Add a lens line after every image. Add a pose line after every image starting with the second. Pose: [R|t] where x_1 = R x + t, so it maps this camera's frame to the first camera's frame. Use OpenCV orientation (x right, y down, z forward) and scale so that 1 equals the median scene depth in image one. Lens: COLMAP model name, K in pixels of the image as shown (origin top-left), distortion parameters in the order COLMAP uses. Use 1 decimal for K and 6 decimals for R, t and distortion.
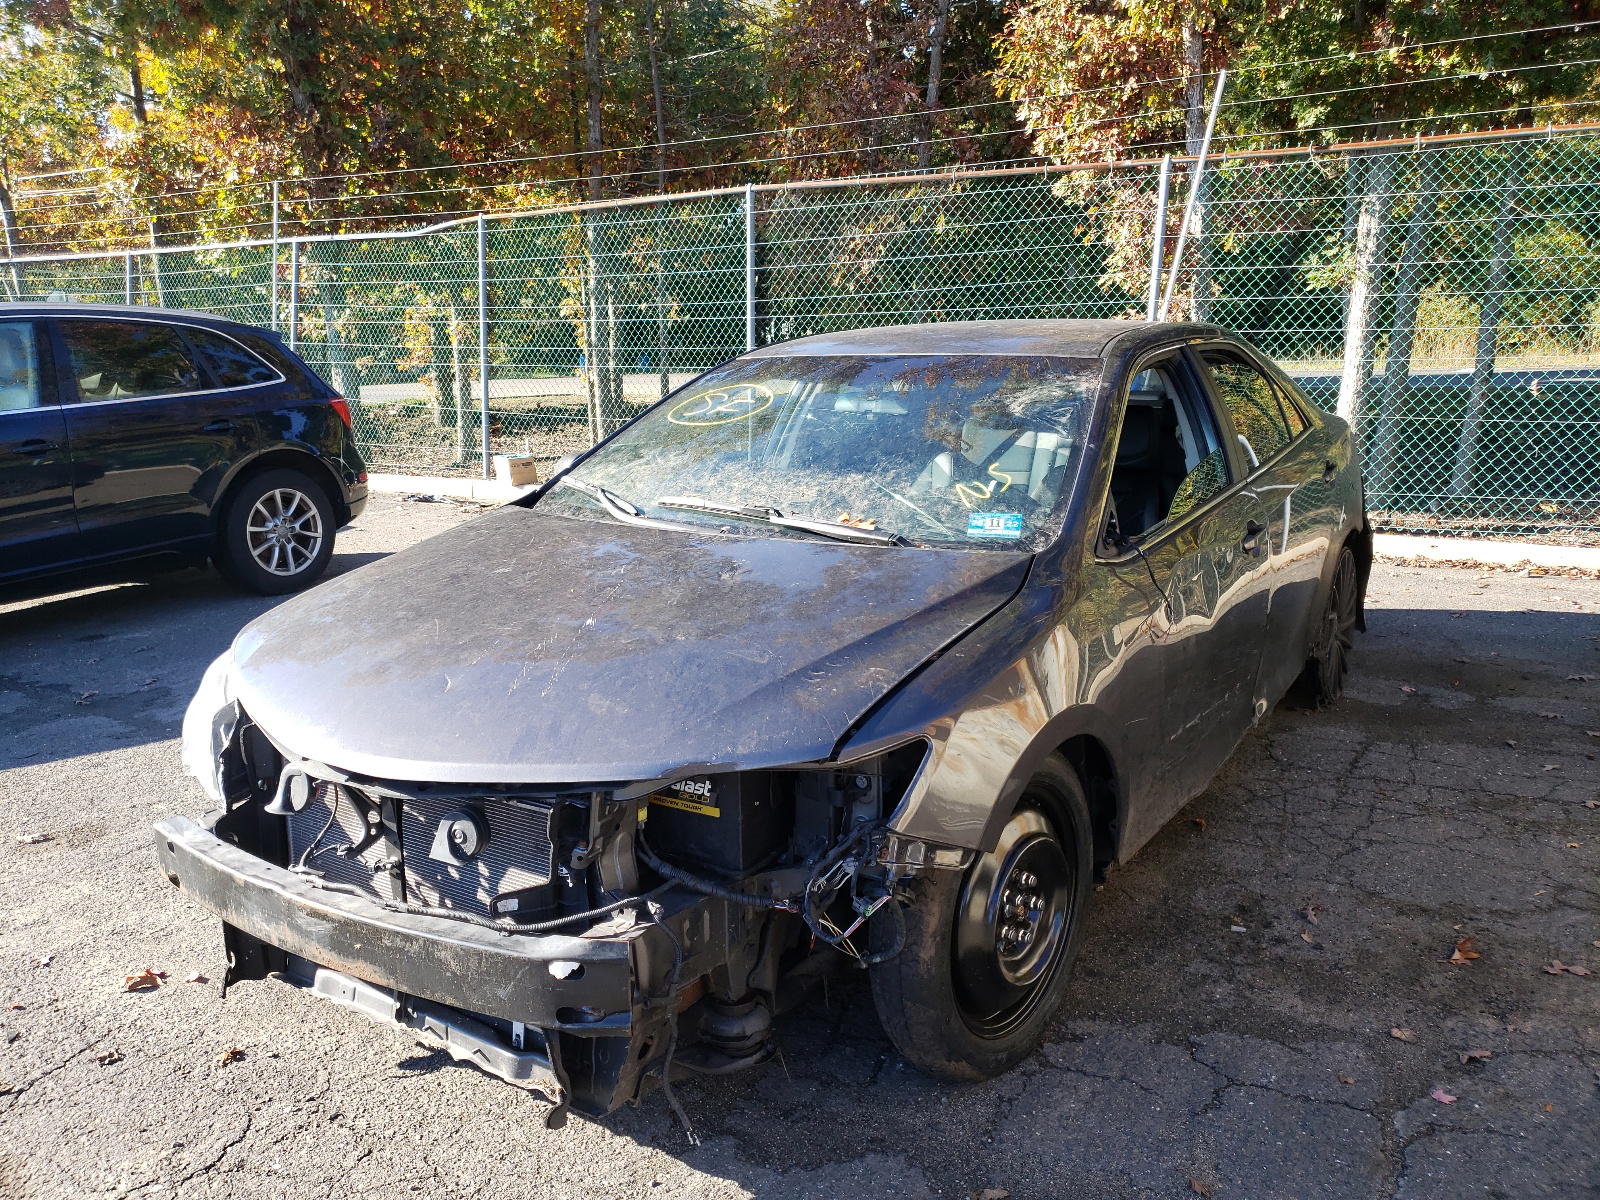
lens RADIAL K [[1194.5, 0, 801.8], [0, 1194.5, 590.6], [0, 0, 1]] dist [0.012518, 0.003763]
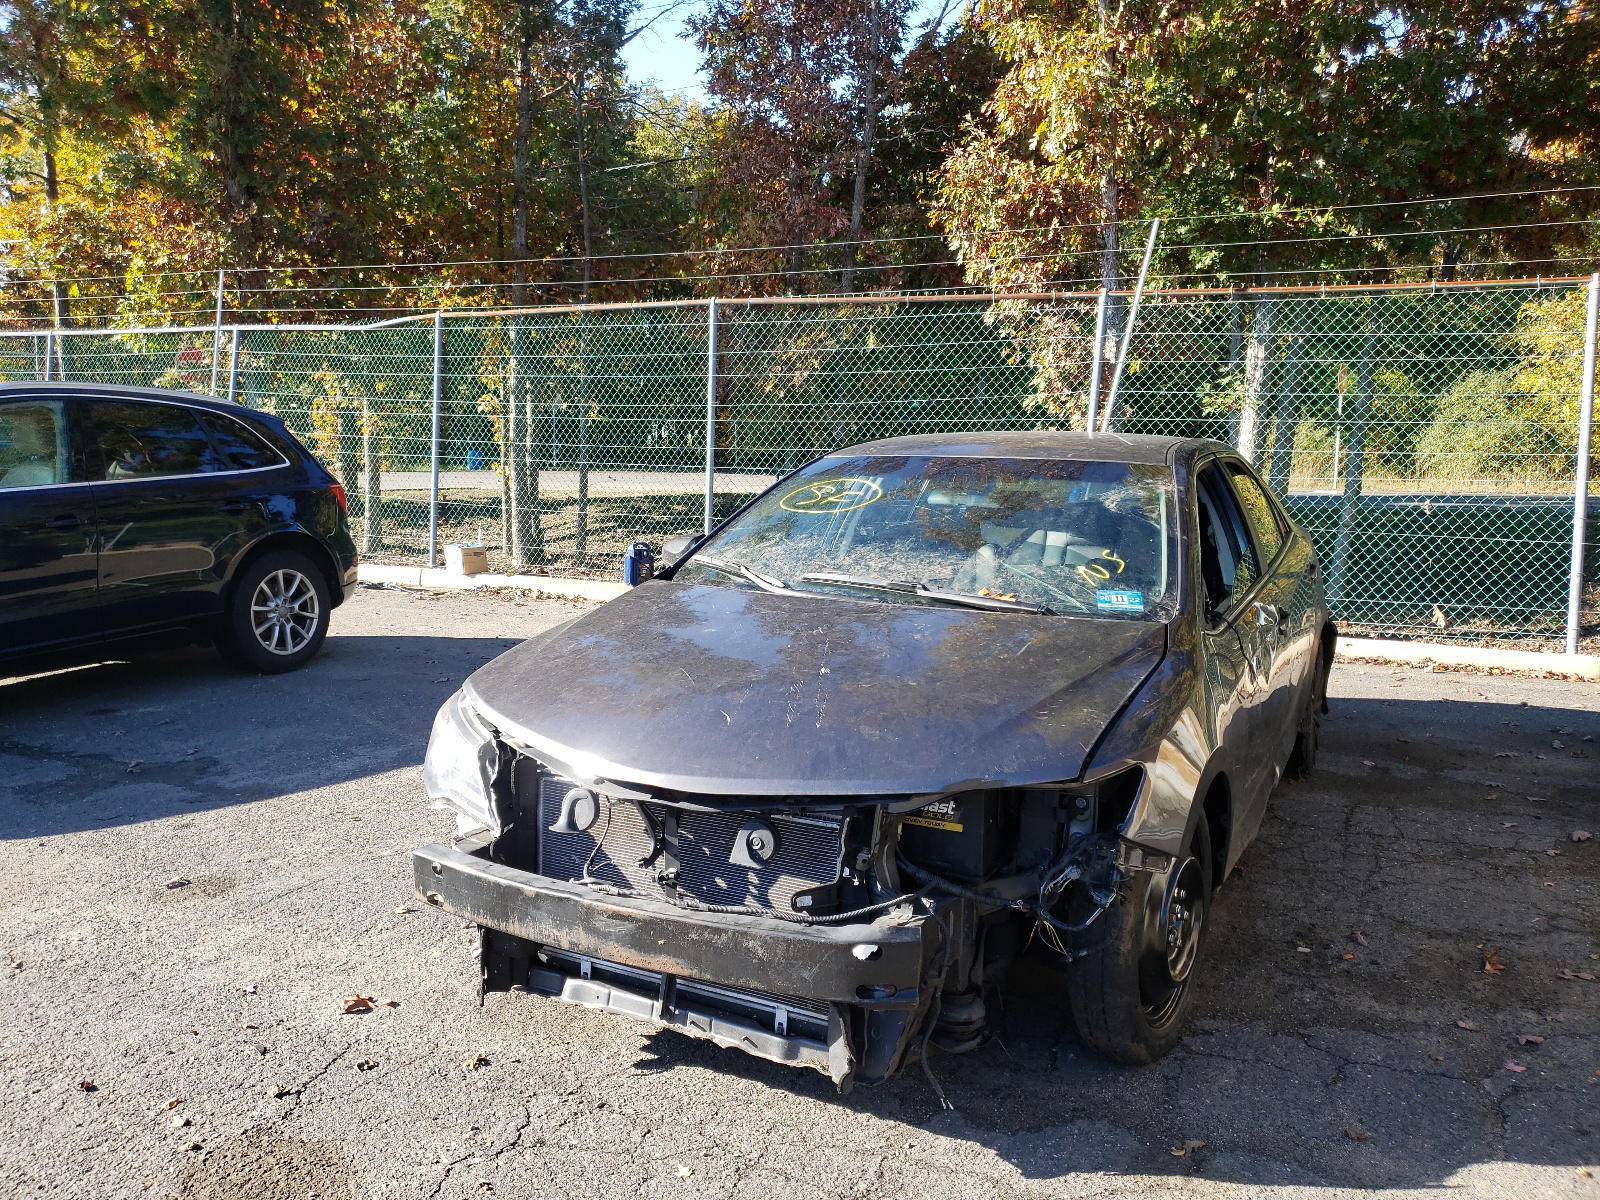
lens RADIAL K [[1194.5, 0, 792.9], [0, 1194.5, 611.4], [0, 0, 1]] dist [0.012518, 0.003763]
pose [[0.994198, 0.019402, 0.105797, -0.164559], [-0.012022, 0.997477, -0.069960, 0.024860], [-0.106887, 0.068282, 0.991924, -0.083161]]
